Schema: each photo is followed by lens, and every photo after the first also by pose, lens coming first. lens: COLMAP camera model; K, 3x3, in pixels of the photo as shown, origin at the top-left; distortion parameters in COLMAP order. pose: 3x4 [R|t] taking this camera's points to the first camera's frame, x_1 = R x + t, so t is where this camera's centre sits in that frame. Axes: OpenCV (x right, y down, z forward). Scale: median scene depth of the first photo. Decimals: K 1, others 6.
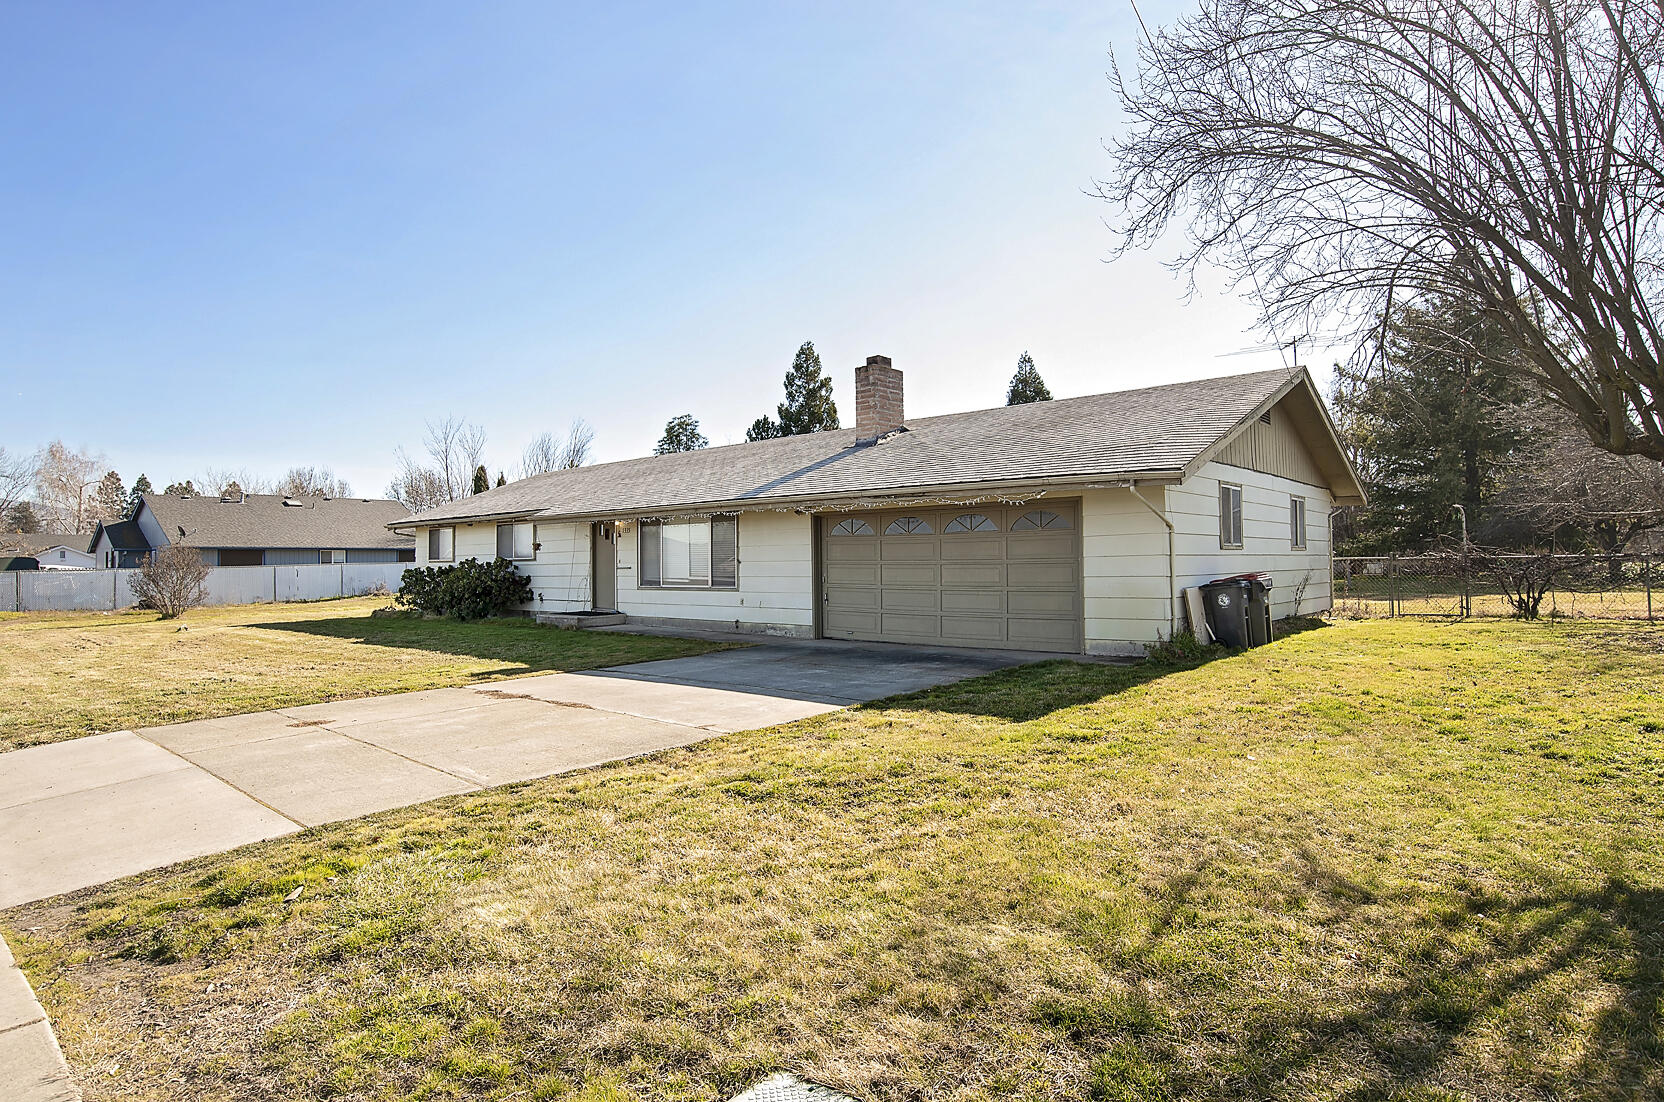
lens RADIAL K [[872.1, 0, 831.0], [0, 872.1, 543.3], [0, 0, 1]] dist [-0.037445, 0.001439]
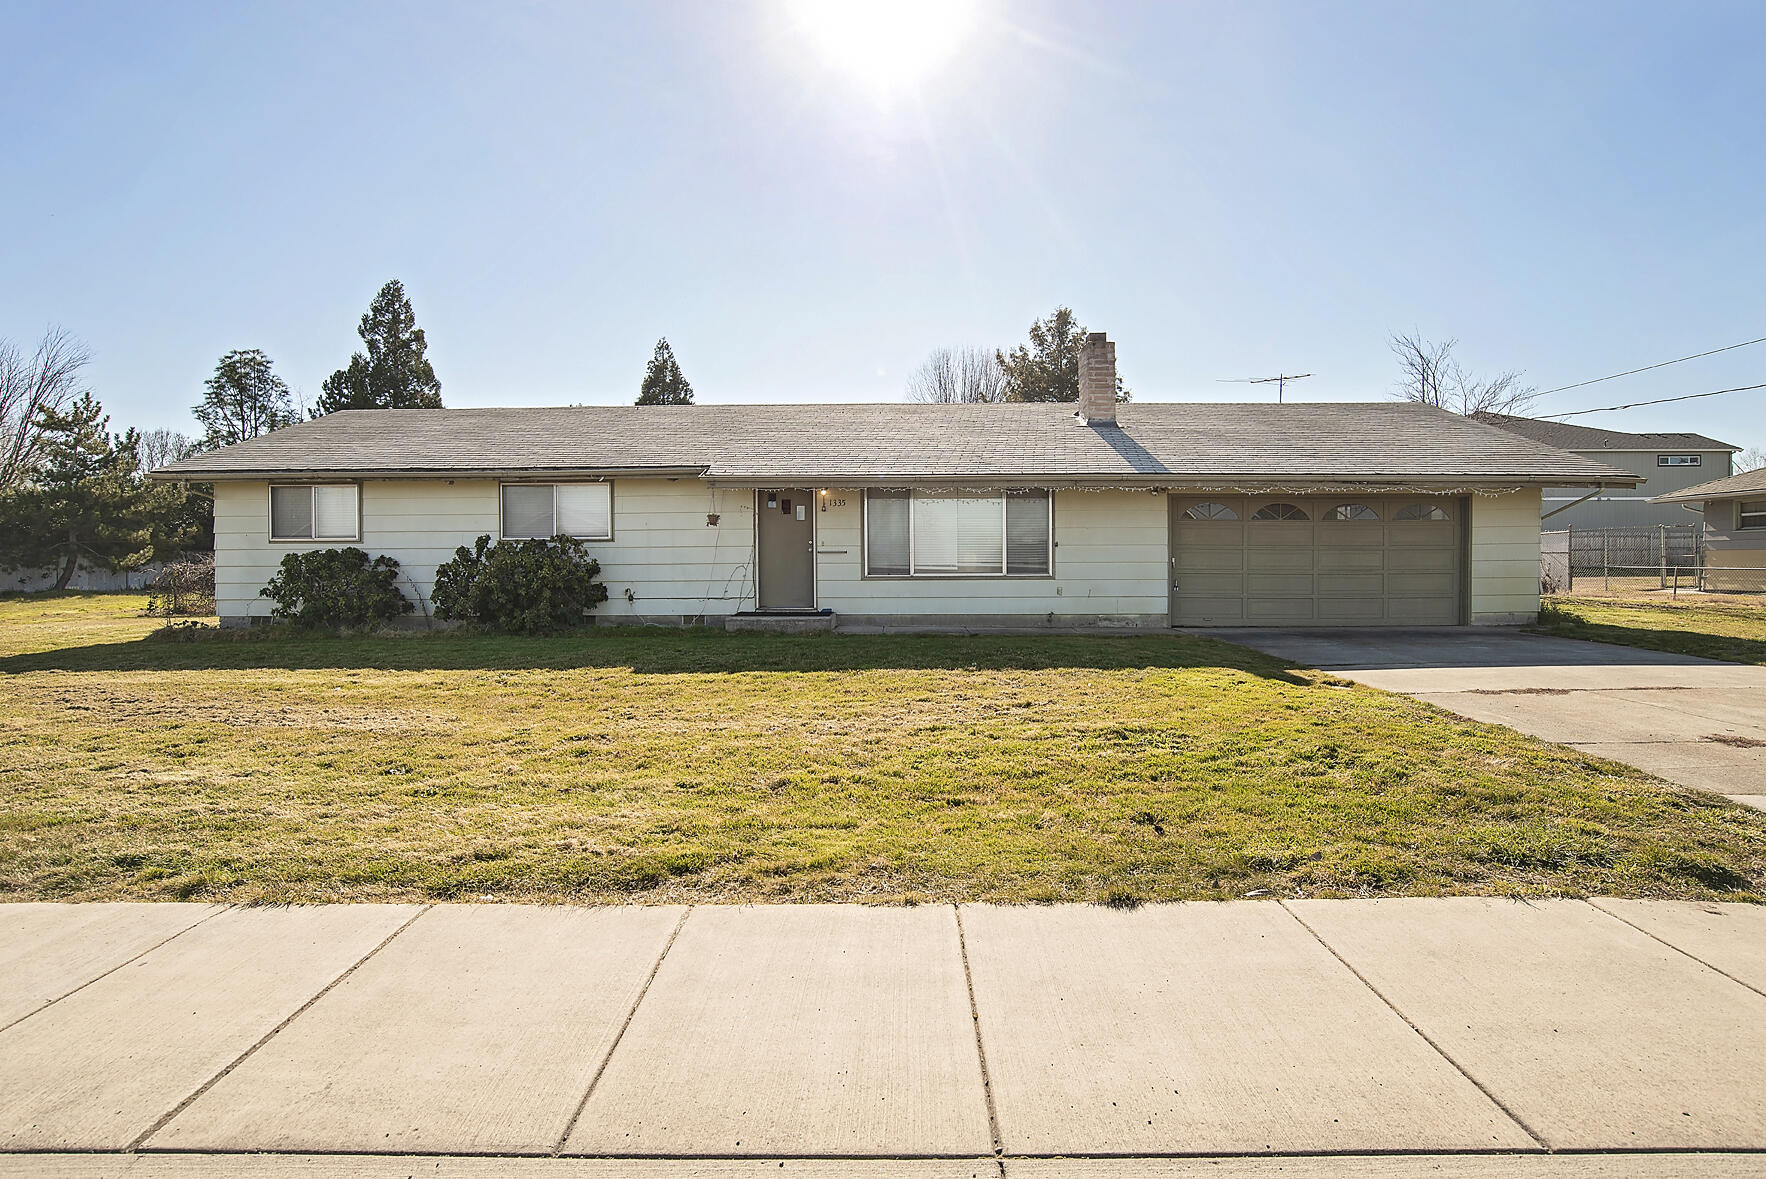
lens RADIAL K [[902.2, 0, 883.0], [0, 902.2, 589.5], [0, 0, 1]] dist [-0.003615, 0.000510]
pose [[0.752854, -0.000053, 0.658188, -0.729751], [-0.020489, 0.999513, 0.023517, 0.041541], [-0.657869, -0.031191, 0.752486, 0.376290]]
